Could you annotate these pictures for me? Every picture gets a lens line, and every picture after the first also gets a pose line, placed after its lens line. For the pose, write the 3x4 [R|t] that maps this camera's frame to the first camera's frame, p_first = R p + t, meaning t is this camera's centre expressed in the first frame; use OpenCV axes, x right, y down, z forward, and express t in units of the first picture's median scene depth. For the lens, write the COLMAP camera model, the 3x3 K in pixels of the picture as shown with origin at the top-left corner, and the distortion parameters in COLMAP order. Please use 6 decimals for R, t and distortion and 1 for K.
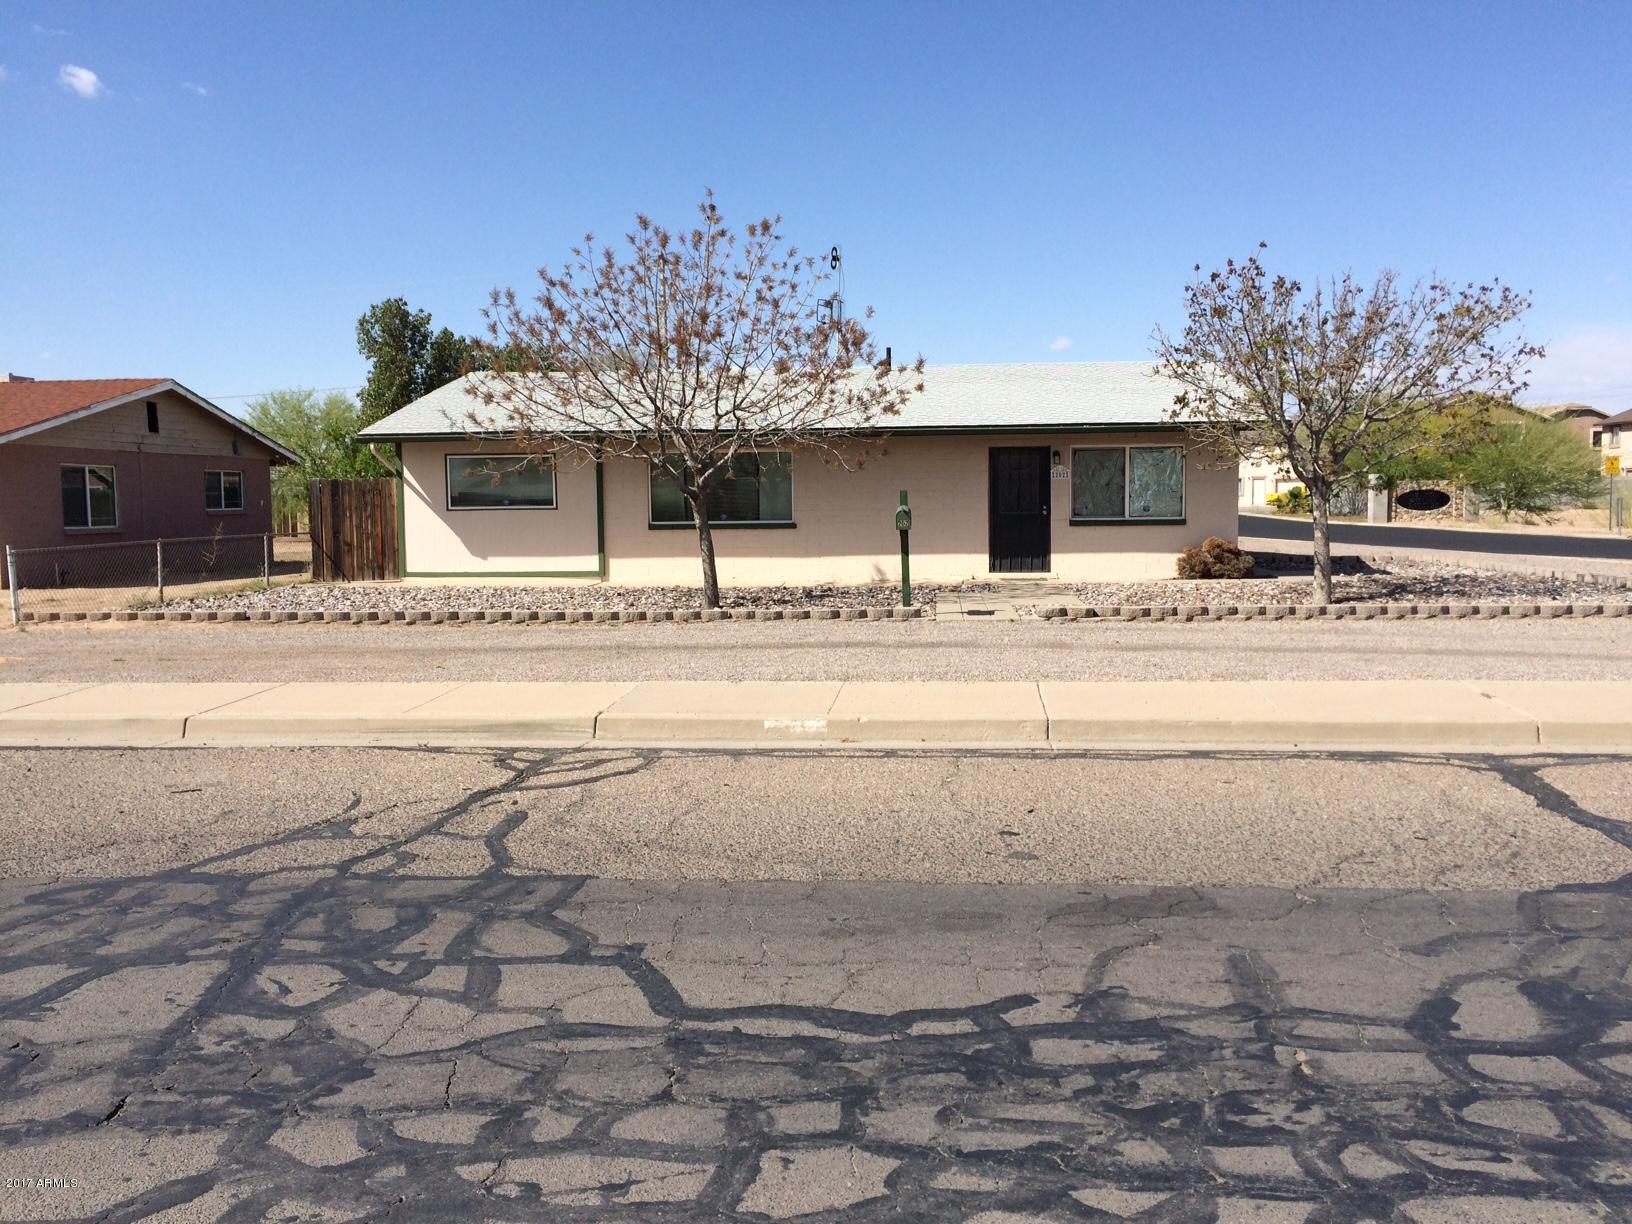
lens RADIAL K [[1352.6, 0, 814.6], [0, 1352.6, 609.7], [0, 0, 1]] dist [0.007655, 0.000874]
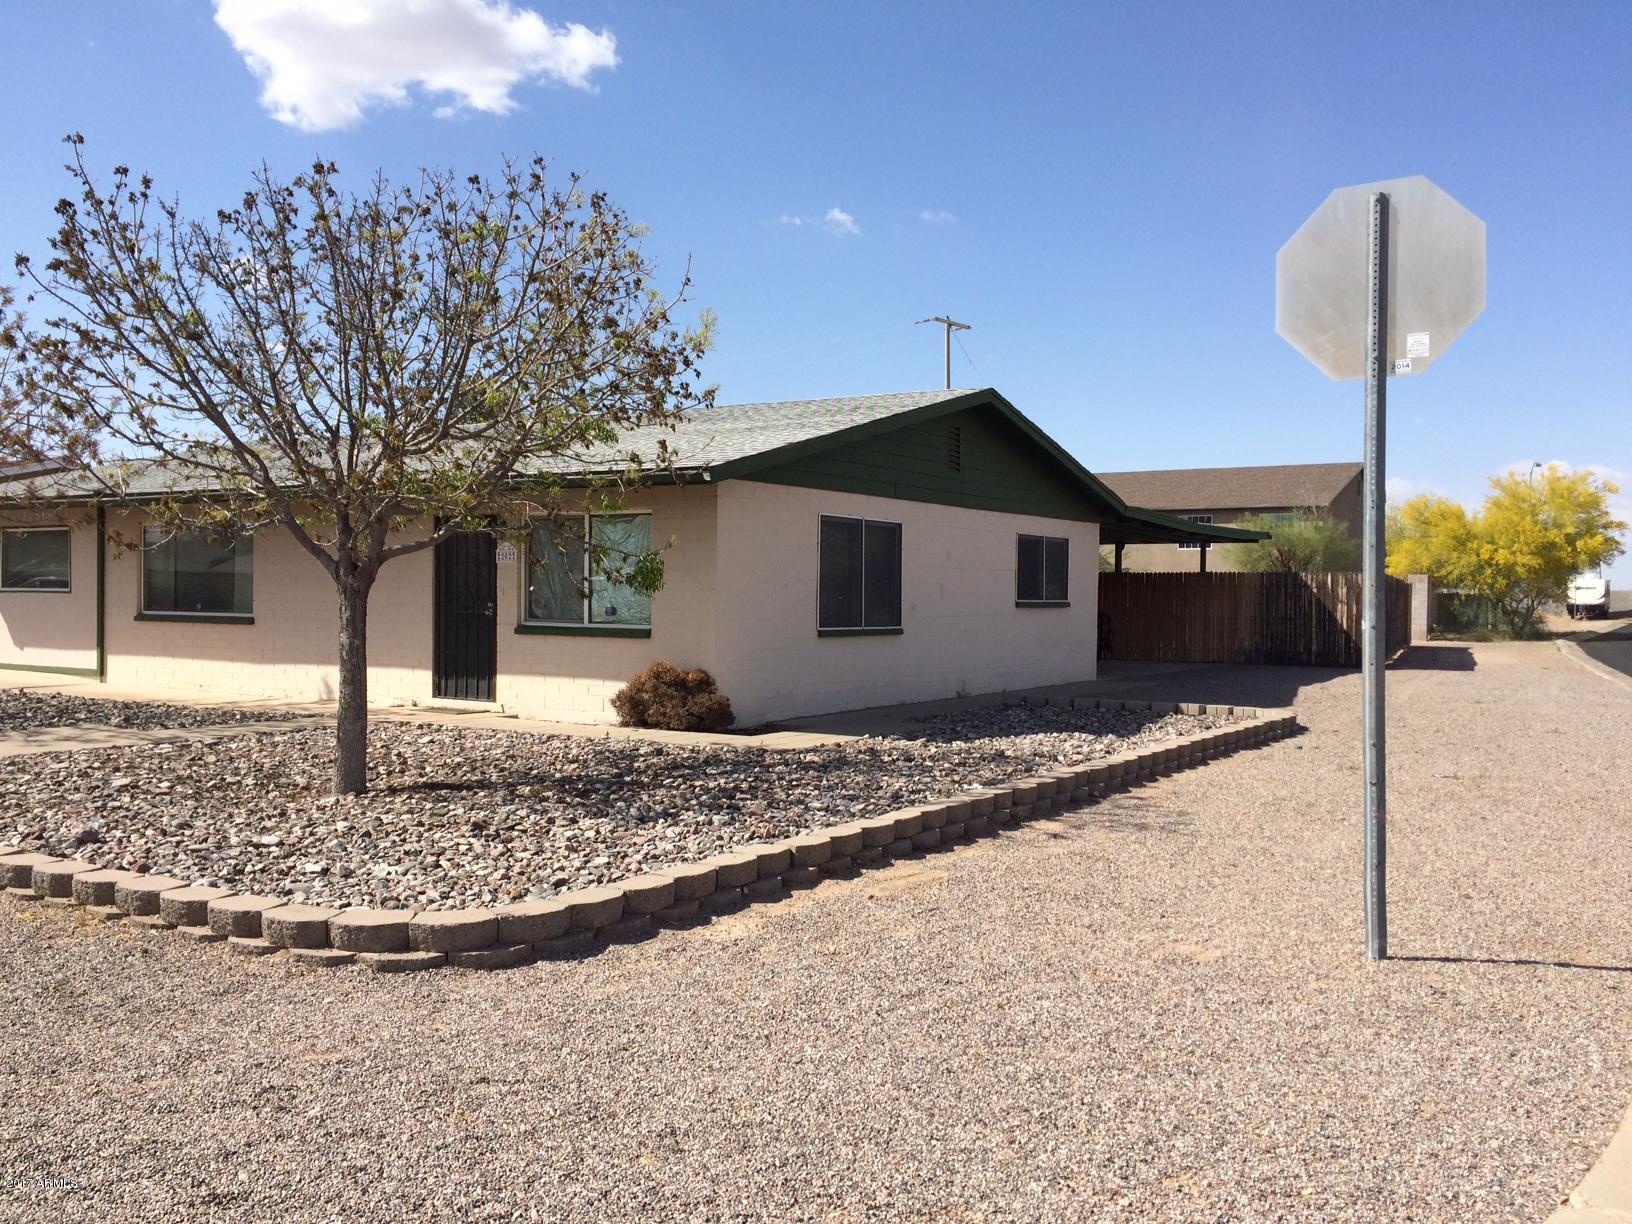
lens RADIAL K [[1401.4, 0, 807.4], [0, 1401.4, 589.8], [0, 0, 1]] dist [0.077293, -0.096931]
pose [[0.868214, 0.019354, -0.495813, 0.646809], [-0.065972, 0.994870, -0.076688, -0.039698], [0.491785, 0.099291, 0.865037, 0.470615]]
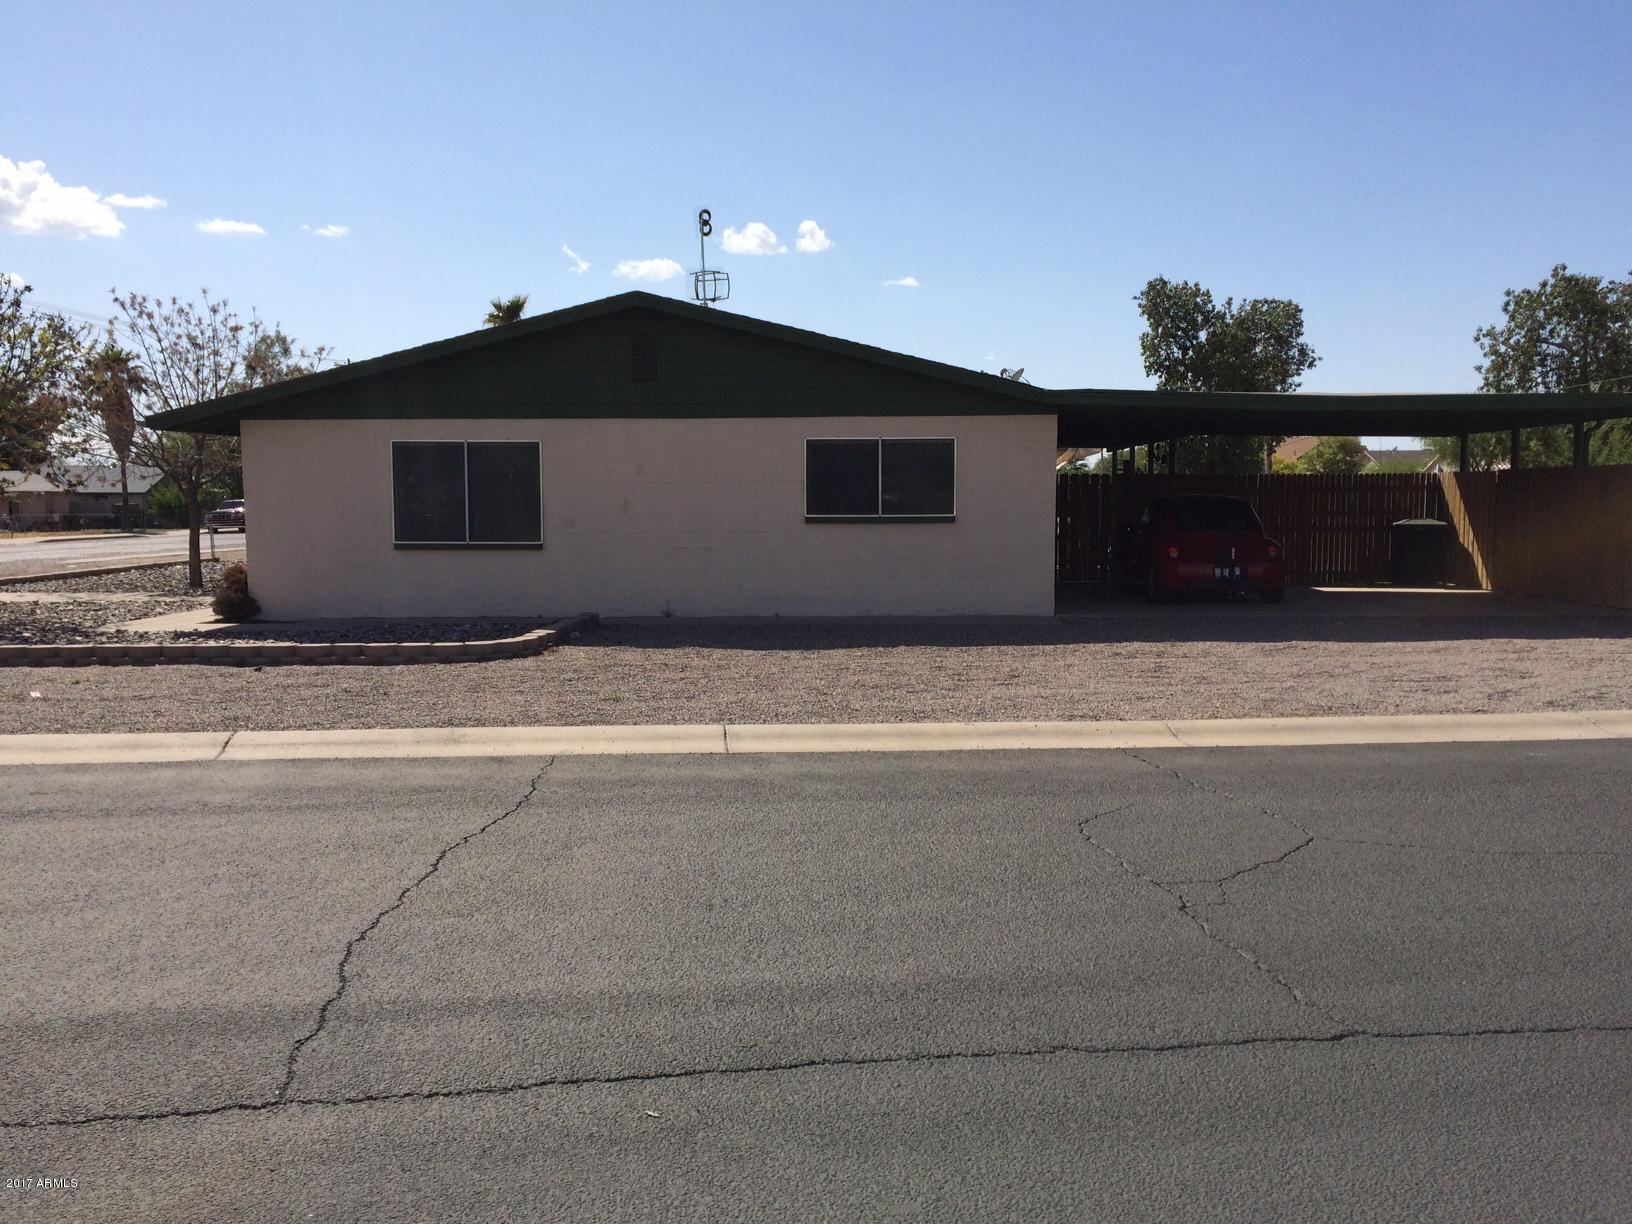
lens RADIAL K [[1401.4, 0, 813.3], [0, 1401.4, 619.0], [0, 0, 1]] dist [0.077293, -0.096931]
pose [[0.028418, 0.096760, -0.994902, 1.110856], [-0.088078, 0.991675, 0.093930, -0.126222], [0.995708, 0.084960, 0.036704, 1.280070]]
